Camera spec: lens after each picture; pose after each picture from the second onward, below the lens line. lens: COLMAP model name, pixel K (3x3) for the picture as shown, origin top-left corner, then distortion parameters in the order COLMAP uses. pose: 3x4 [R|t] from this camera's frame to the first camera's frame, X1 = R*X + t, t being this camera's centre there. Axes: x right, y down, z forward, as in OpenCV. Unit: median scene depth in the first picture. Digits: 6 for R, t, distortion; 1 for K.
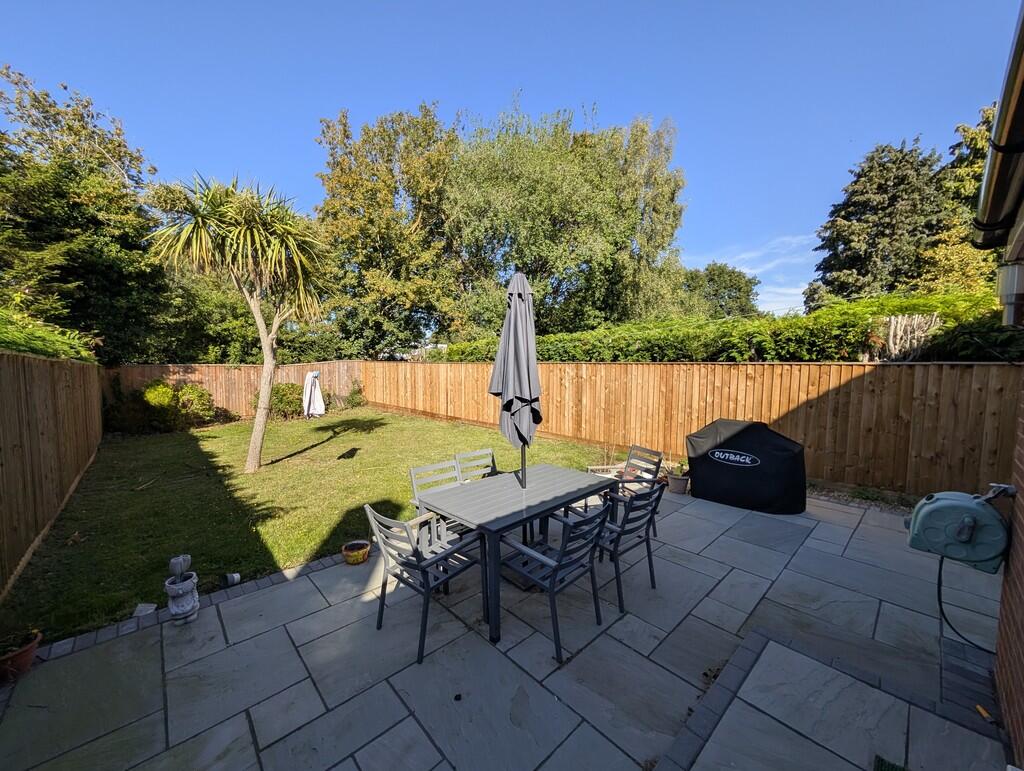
lens RADIAL K [[392.6, 0, 514.1], [0, 392.6, 389.1], [0, 0, 1]] dist [0.003096, 0.000059]
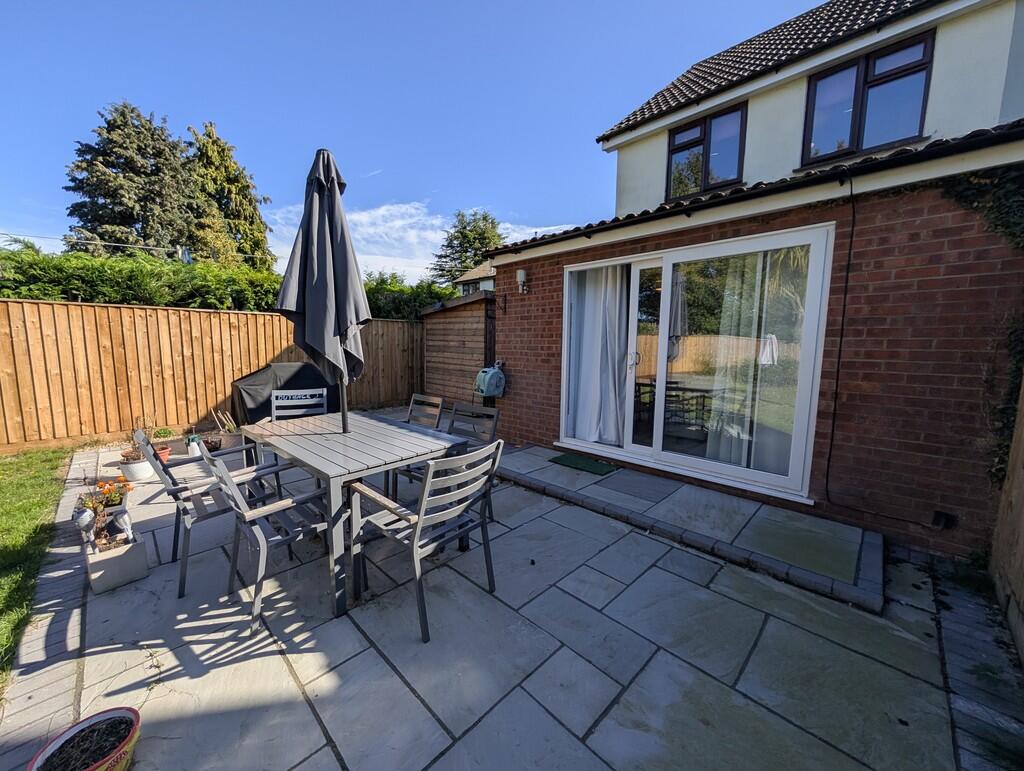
lens RADIAL K [[392.6, 0, 511.1], [0, 392.6, 385.3], [0, 0, 1]] dist [0.003096, 0.000059]
pose [[-0.040869, -0.112901, 0.992765, -0.165565], [0.059452, 0.991560, 0.115211, 0.017454], [-0.997394, 0.063730, -0.033812, 0.143953]]
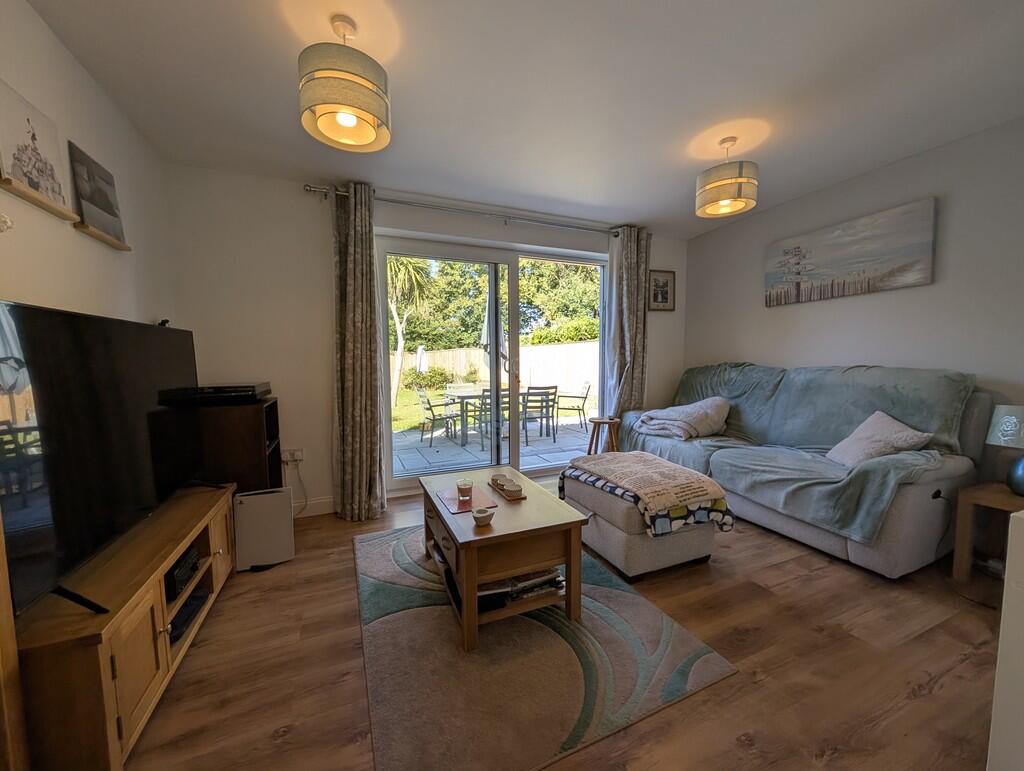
lens RADIAL K [[392.6, 0, 508.6], [0, 392.6, 385.8], [0, 0, 1]] dist [0.003096, 0.000059]
pose [[0.940672, 0.011417, -0.339126, 0.170179], [-0.010067, 0.999933, 0.005738, 0.049307], [0.339168, -0.001984, 0.940724, -0.185901]]
